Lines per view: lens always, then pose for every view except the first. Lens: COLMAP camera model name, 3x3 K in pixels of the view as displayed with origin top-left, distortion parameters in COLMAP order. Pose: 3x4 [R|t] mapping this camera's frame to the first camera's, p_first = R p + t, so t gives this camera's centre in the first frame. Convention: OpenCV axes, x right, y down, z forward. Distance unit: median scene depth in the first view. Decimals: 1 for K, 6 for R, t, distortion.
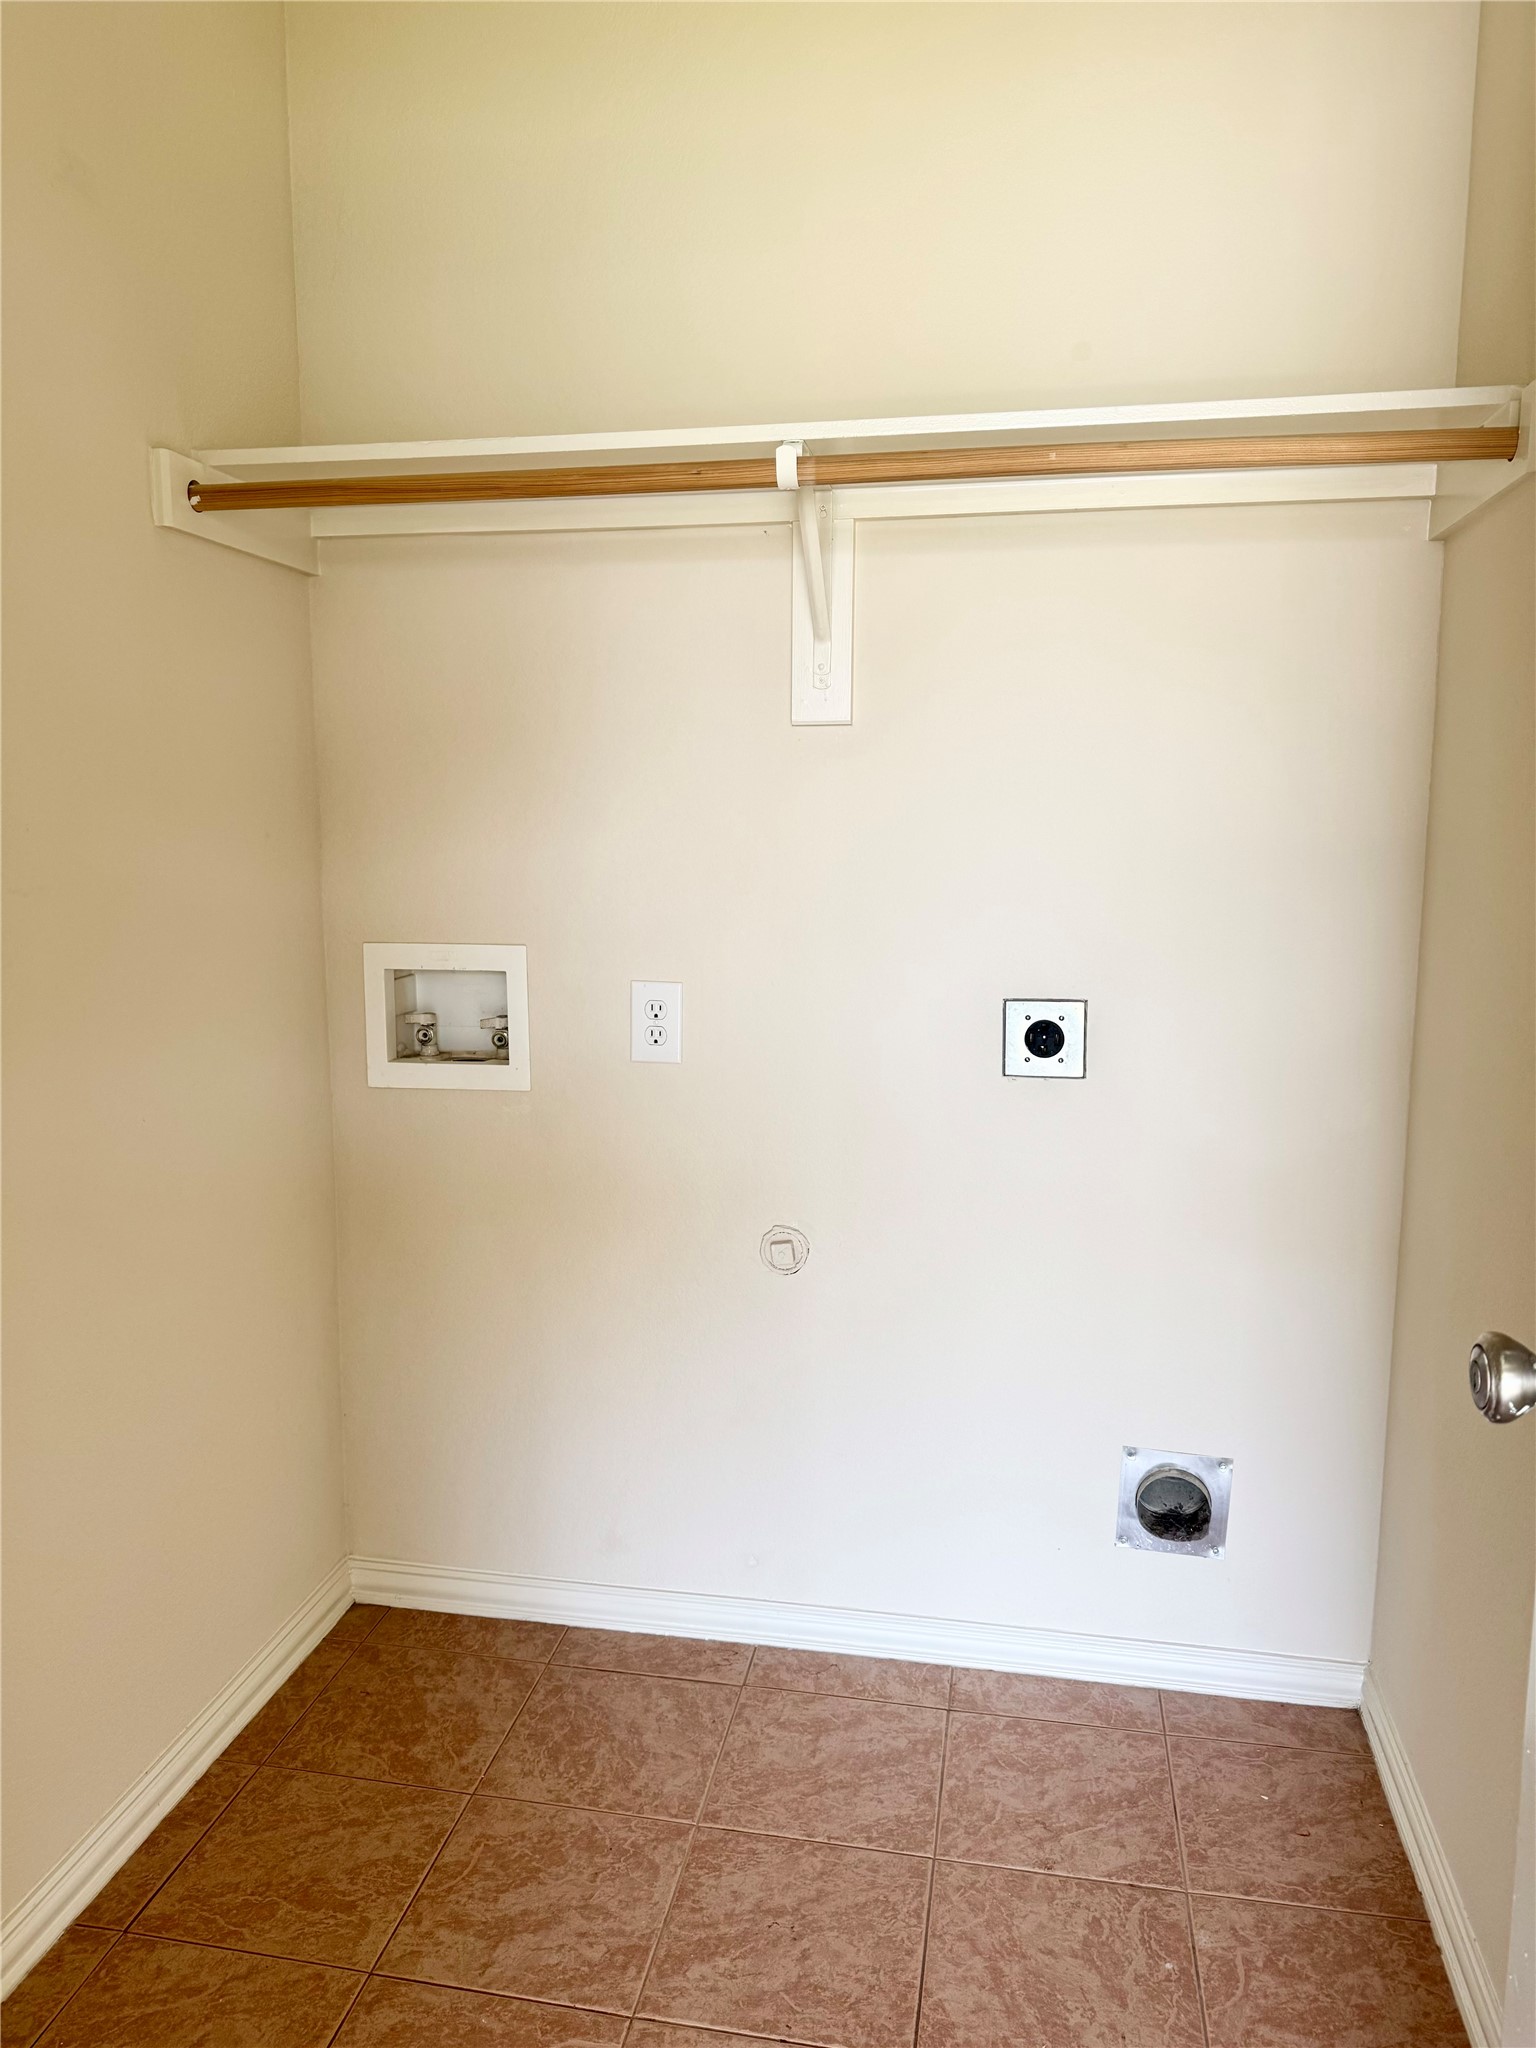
lens RADIAL K [[1448.7, 0, 761.8], [0, 1448.7, 1027.2], [0, 0, 1]] dist [0.050495, -0.052272]
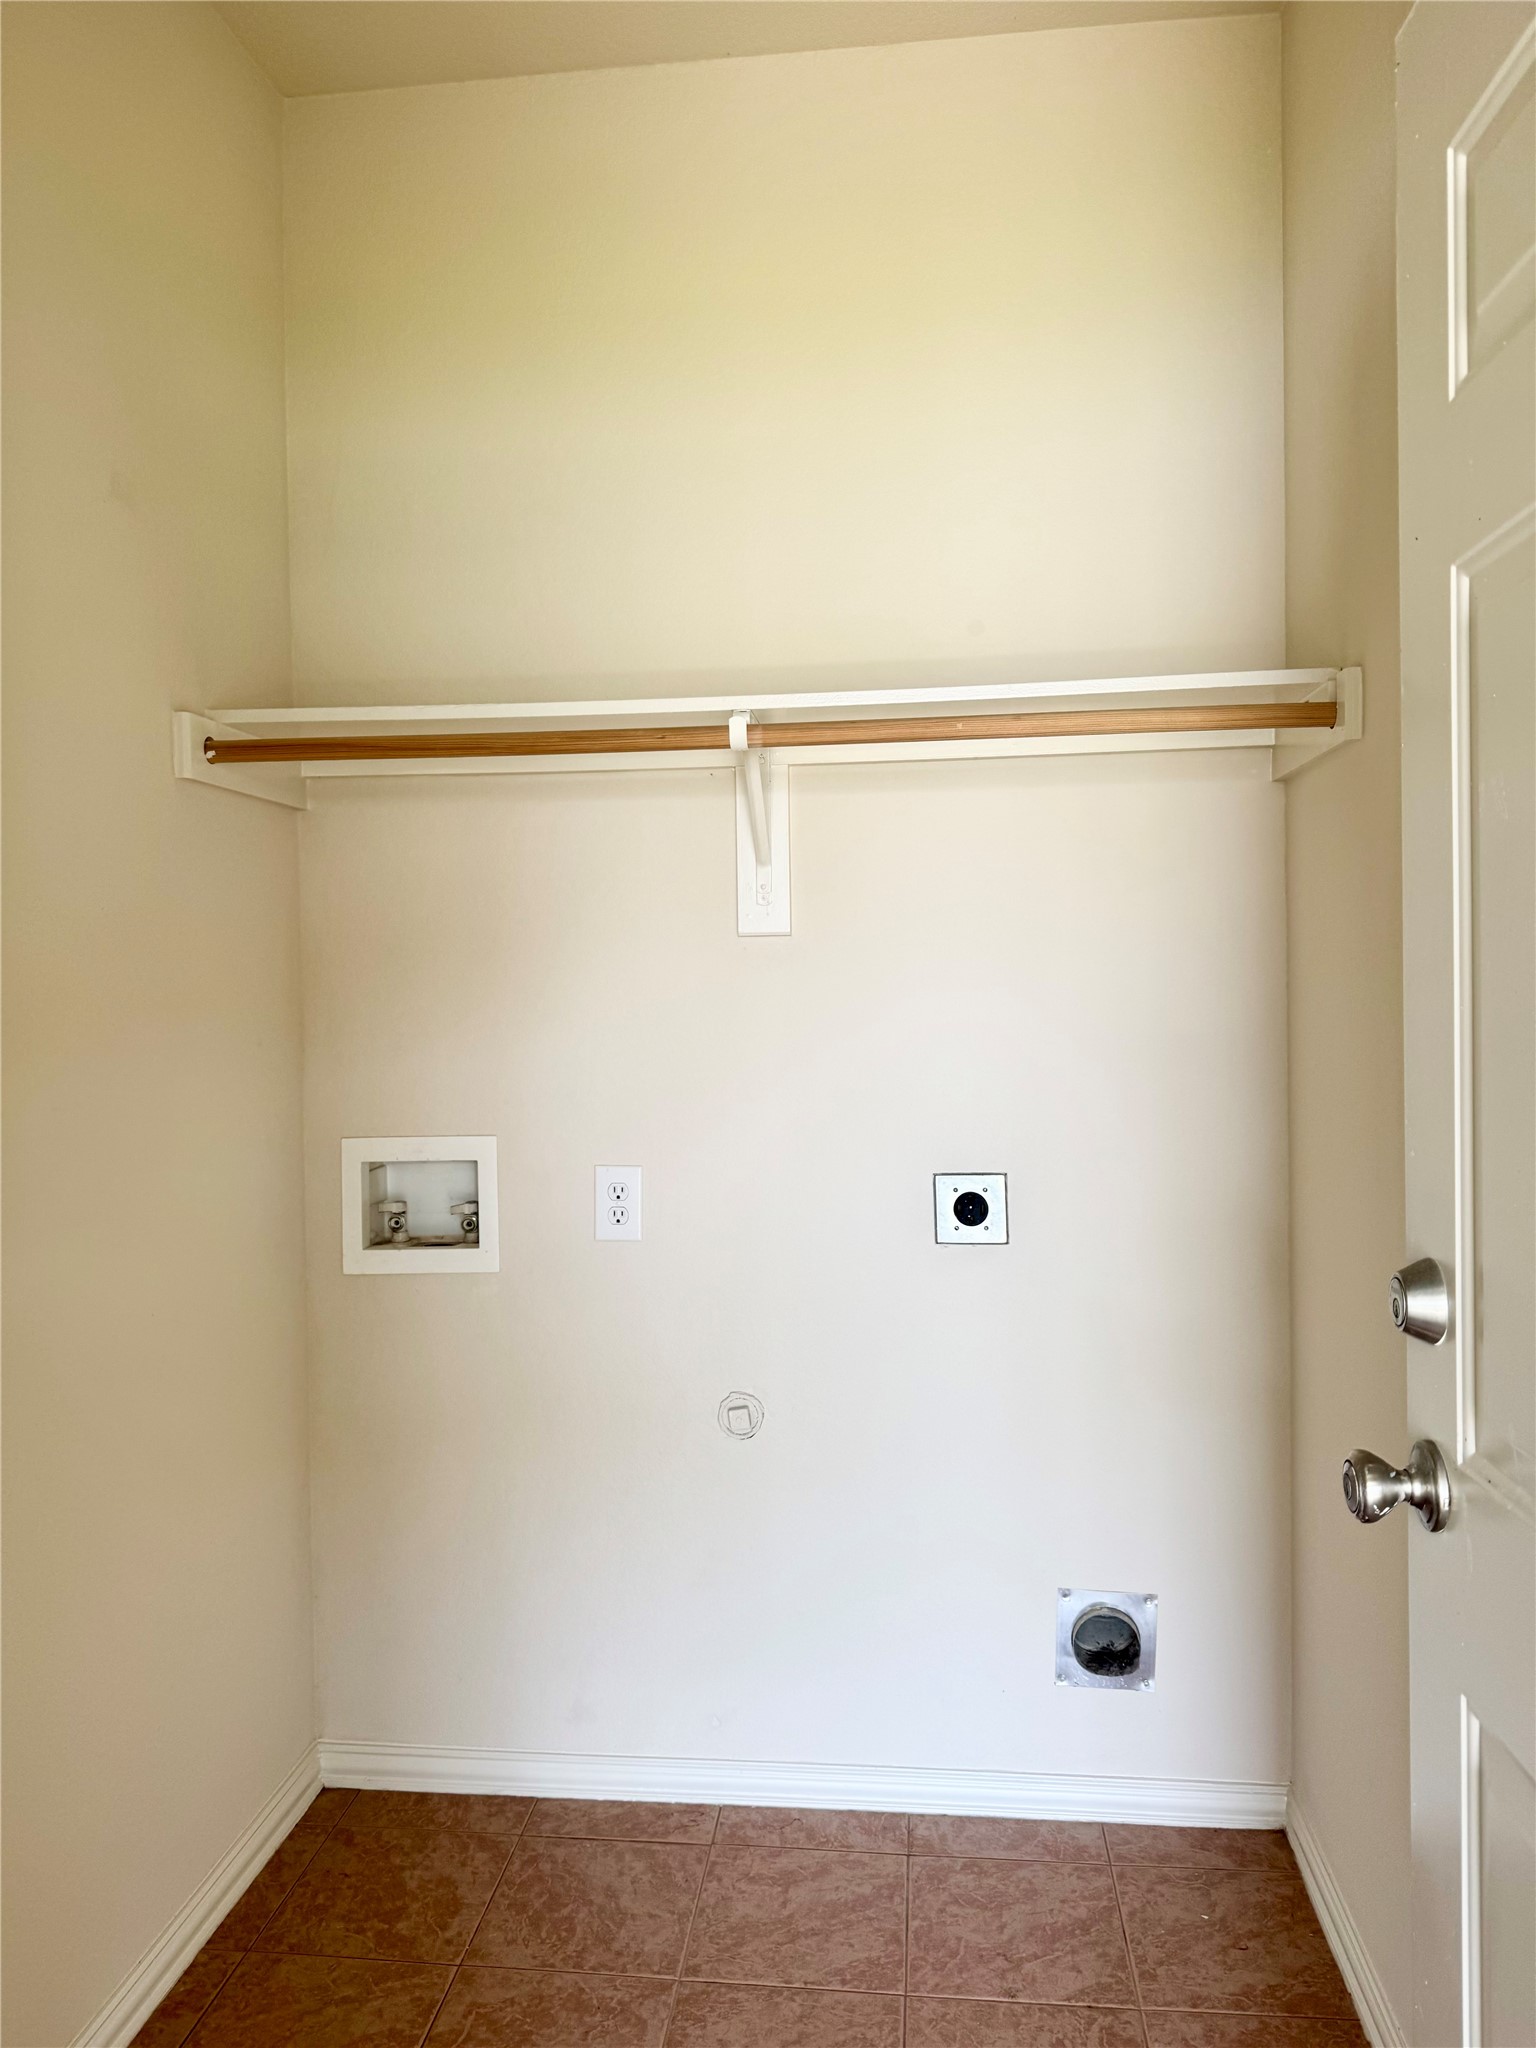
lens RADIAL K [[1448.7, 0, 771.6], [0, 1448.7, 1022.3], [0, 0, 1]] dist [0.050495, -0.052272]
pose [[0.996716, -0.020420, 0.078361, -0.043226], [0.029174, 0.993253, -0.112242, -0.014181], [-0.075540, 0.114160, 0.990586, -0.112537]]
